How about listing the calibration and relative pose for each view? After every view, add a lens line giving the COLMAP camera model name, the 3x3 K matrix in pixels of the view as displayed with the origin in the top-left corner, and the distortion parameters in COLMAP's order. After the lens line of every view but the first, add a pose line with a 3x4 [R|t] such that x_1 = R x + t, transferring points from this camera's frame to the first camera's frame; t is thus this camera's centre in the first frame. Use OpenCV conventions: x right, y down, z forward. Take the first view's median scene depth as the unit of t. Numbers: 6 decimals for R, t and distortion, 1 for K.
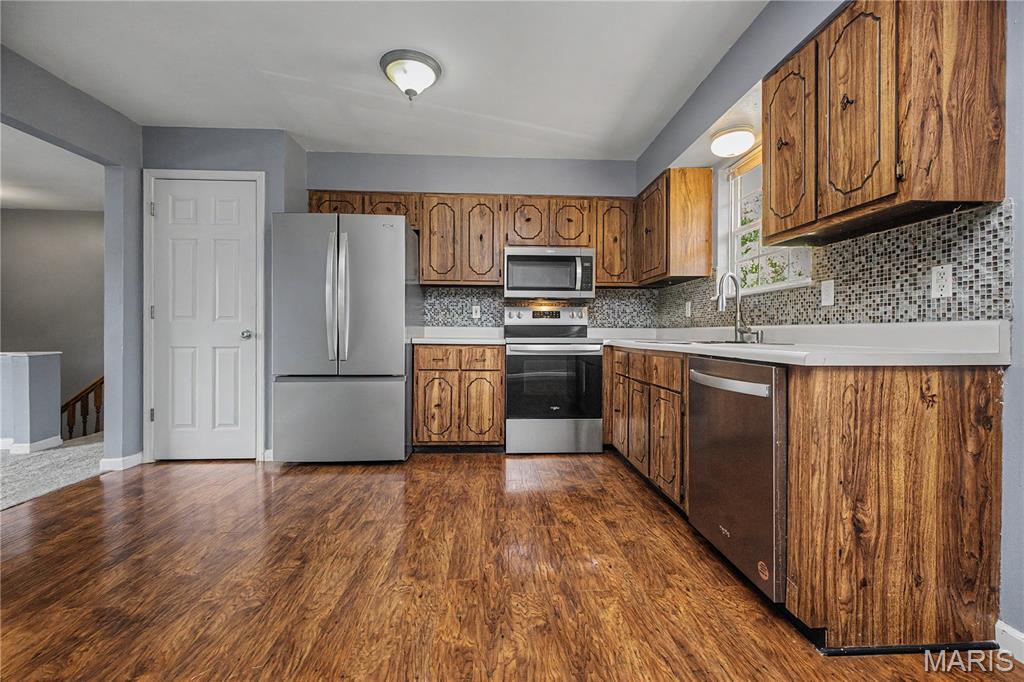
lens RADIAL K [[437.2, 0, 520.5], [0, 437.2, 333.1], [0, 0, 1]] dist [0.011690, -0.002068]
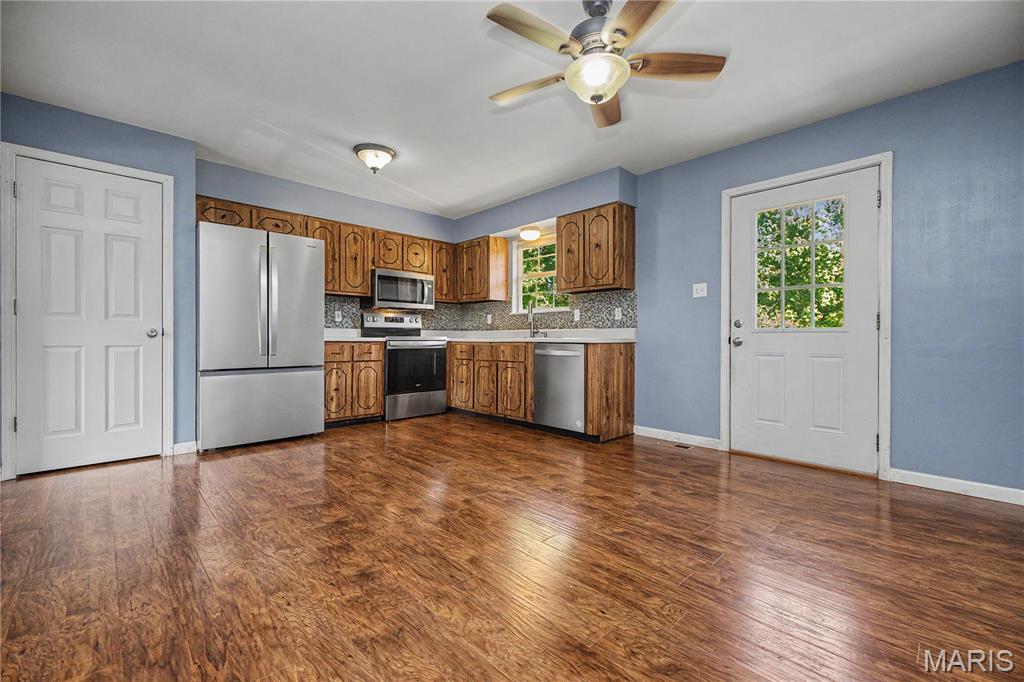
lens RADIAL K [[437.2, 0, 519.0], [0, 437.2, 338.7], [0, 0, 1]] dist [0.011690, -0.002068]
pose [[0.750359, -0.003940, 0.661019, -0.702607], [0.002158, 0.999992, 0.003511, 0.015641], [-0.661027, -0.001208, 0.750361, -0.346906]]
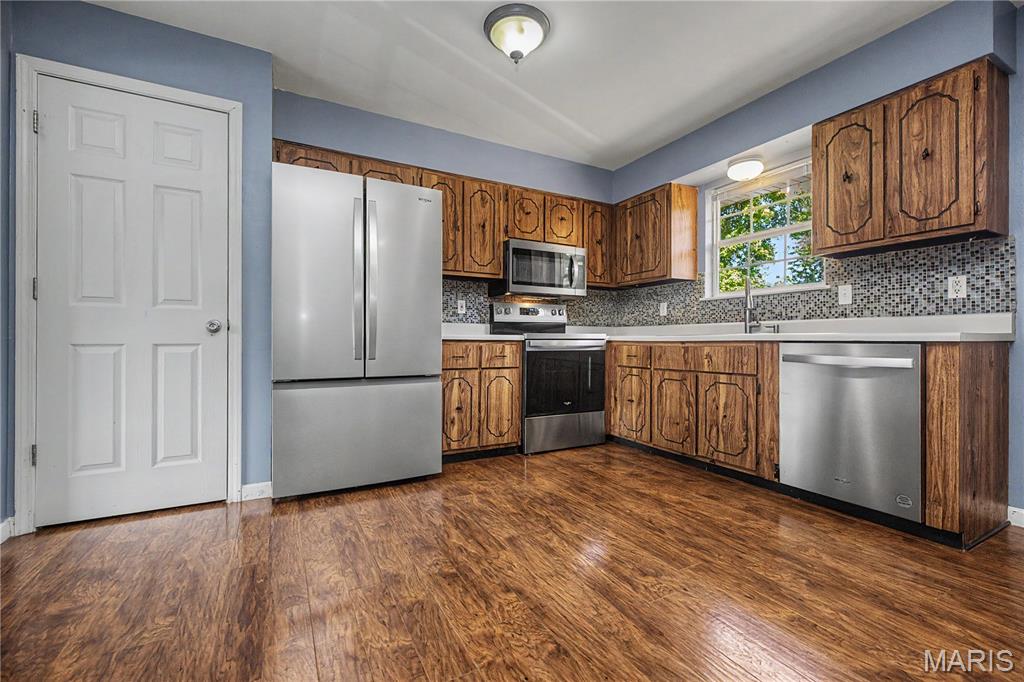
lens RADIAL K [[437.2, 0, 513.1], [0, 437.2, 339.2], [0, 0, 1]] dist [0.011690, -0.002068]
pose [[0.901772, -0.001780, 0.432208, -0.526183], [0.002950, 0.999994, -0.002038, 0.028568], [-0.432202, 0.003113, 0.901772, 0.159375]]
